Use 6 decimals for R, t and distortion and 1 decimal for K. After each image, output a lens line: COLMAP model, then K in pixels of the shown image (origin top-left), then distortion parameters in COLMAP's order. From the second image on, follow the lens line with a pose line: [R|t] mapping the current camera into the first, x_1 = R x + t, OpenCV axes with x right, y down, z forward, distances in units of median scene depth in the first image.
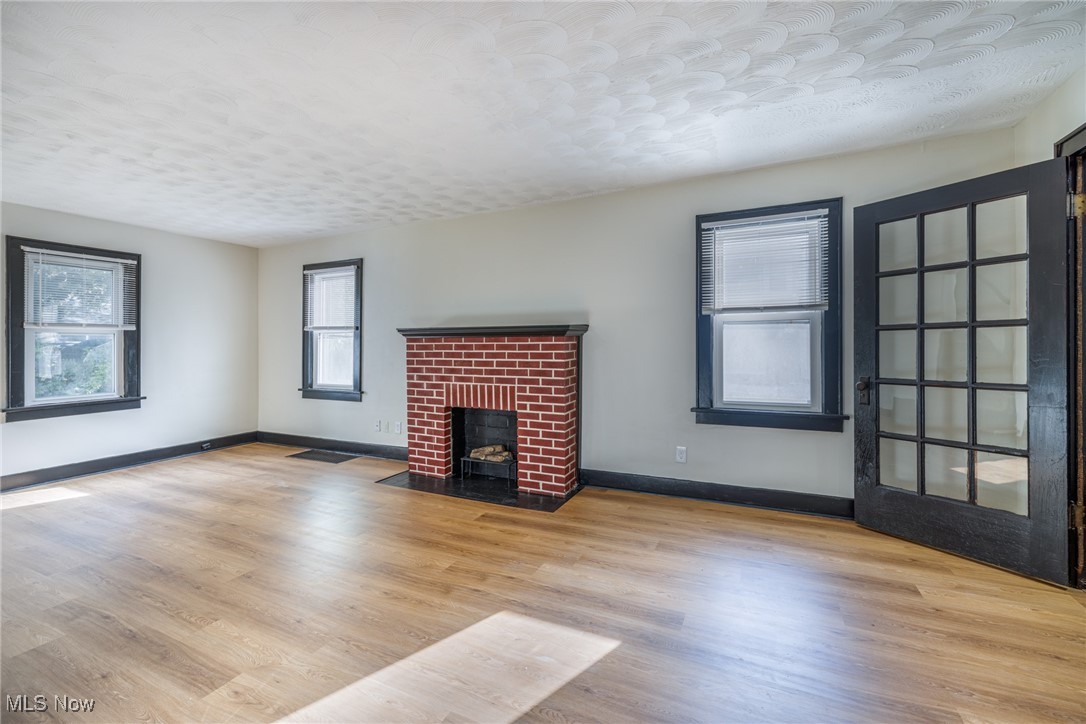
lens RADIAL K [[462.3, 0, 547.5], [0, 462.3, 343.0], [0, 0, 1]] dist [0.004477, -0.000940]
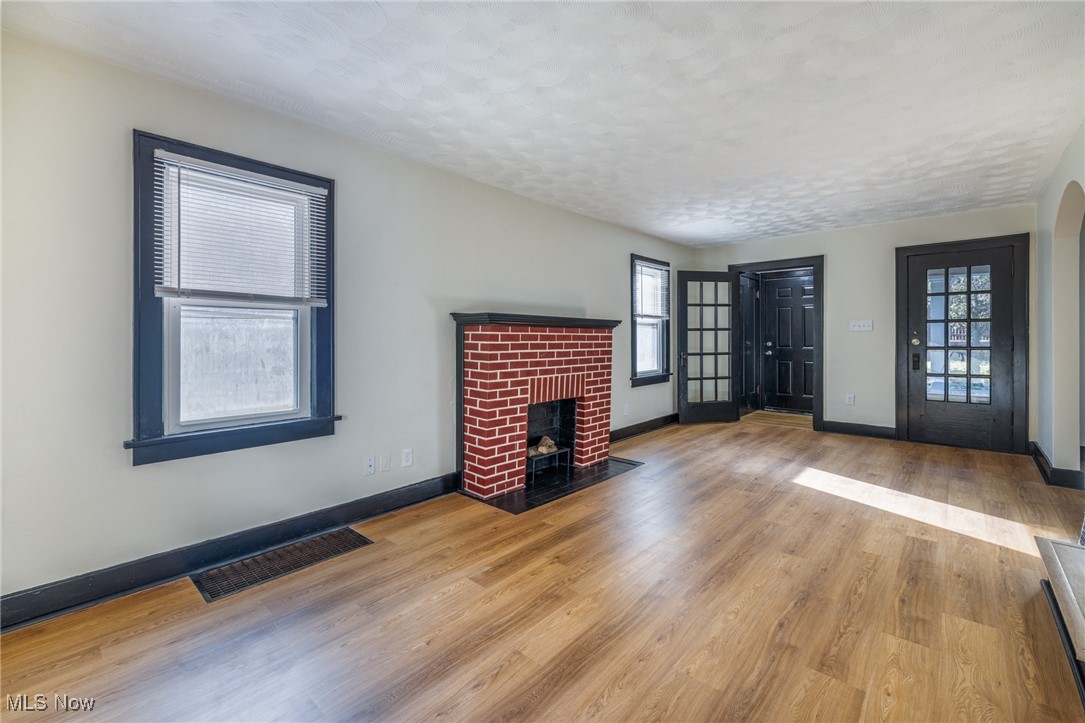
lens RADIAL K [[461.9, 0, 536.3], [0, 461.9, 348.1], [0, 0, 1]] dist [0.004477, -0.000940]
pose [[0.284276, -0.016942, 0.958593, -1.132871], [-0.008087, 0.999766, 0.020069, 0.012298], [-0.958709, -0.013457, 0.284072, 0.787729]]
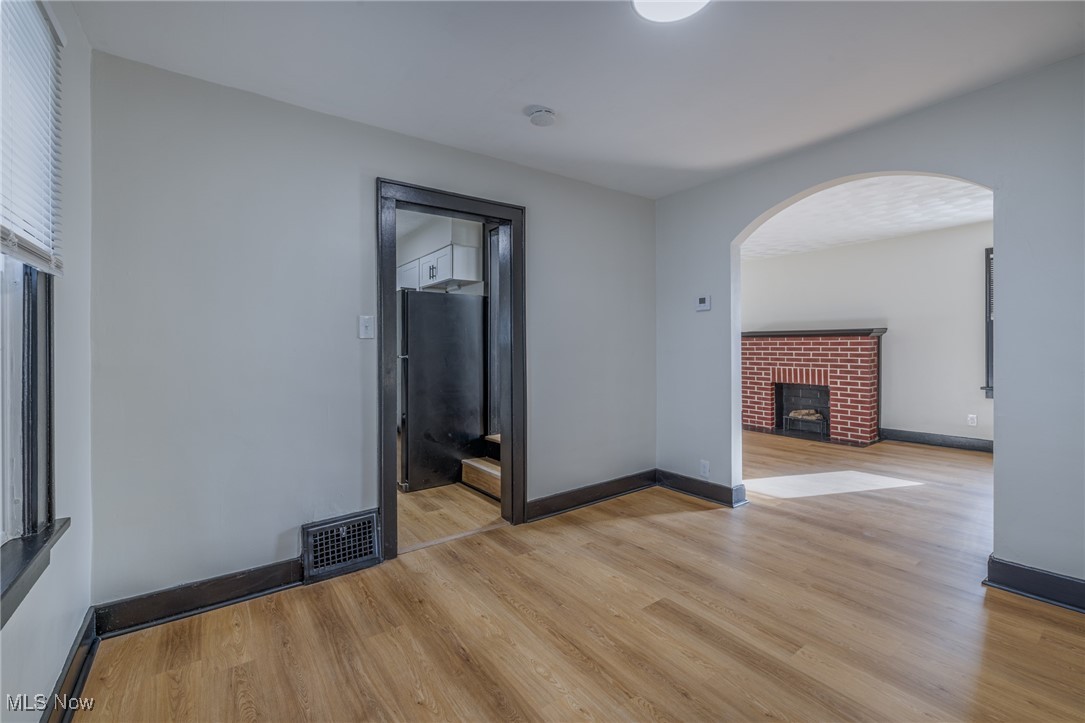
lens RADIAL K [[461.9, 0, 540.2], [0, 461.9, 343.6], [0, 0, 1]] dist [0.004477, -0.000940]
pose [[0.874710, -0.003921, -0.484630, -0.157691], [0.007231, 0.999962, 0.004961, -0.006073], [0.484592, -0.007844, 0.874705, -0.782419]]
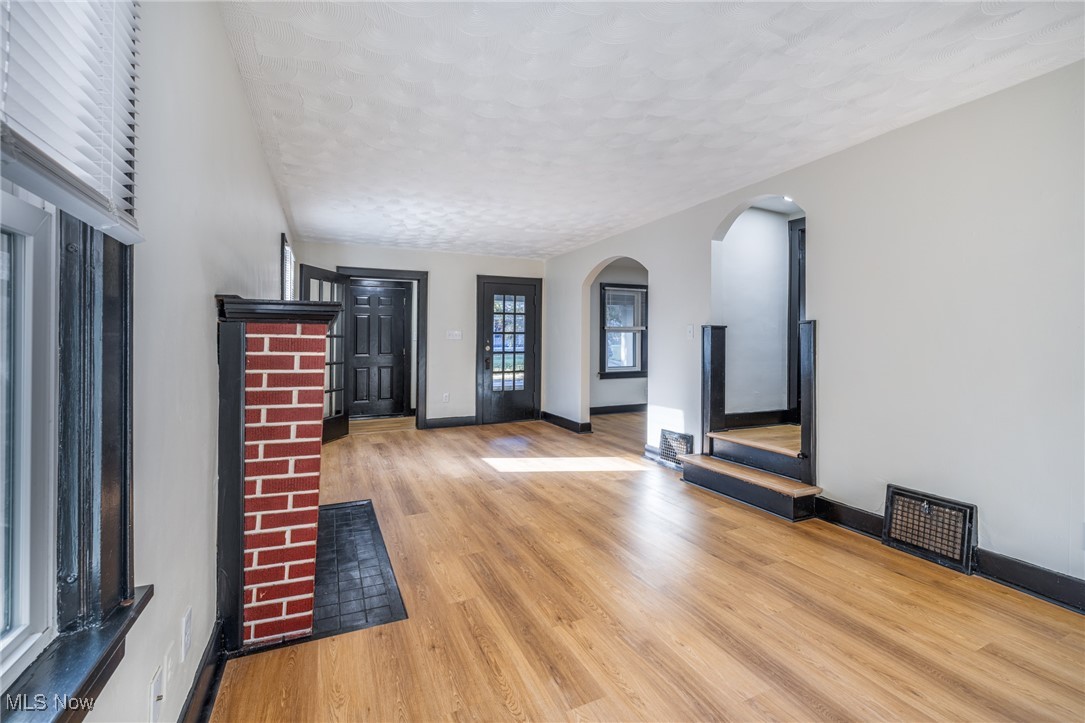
lens RADIAL K [[461.9, 0, 546.4], [0, 461.9, 354.2], [0, 0, 1]] dist [0.004477, -0.000940]
pose [[-0.769951, -0.007222, 0.638062, -0.836144], [-0.000102, 0.999937, 0.011194, 0.014979], [-0.638103, 0.008554, -0.769904, 1.330590]]
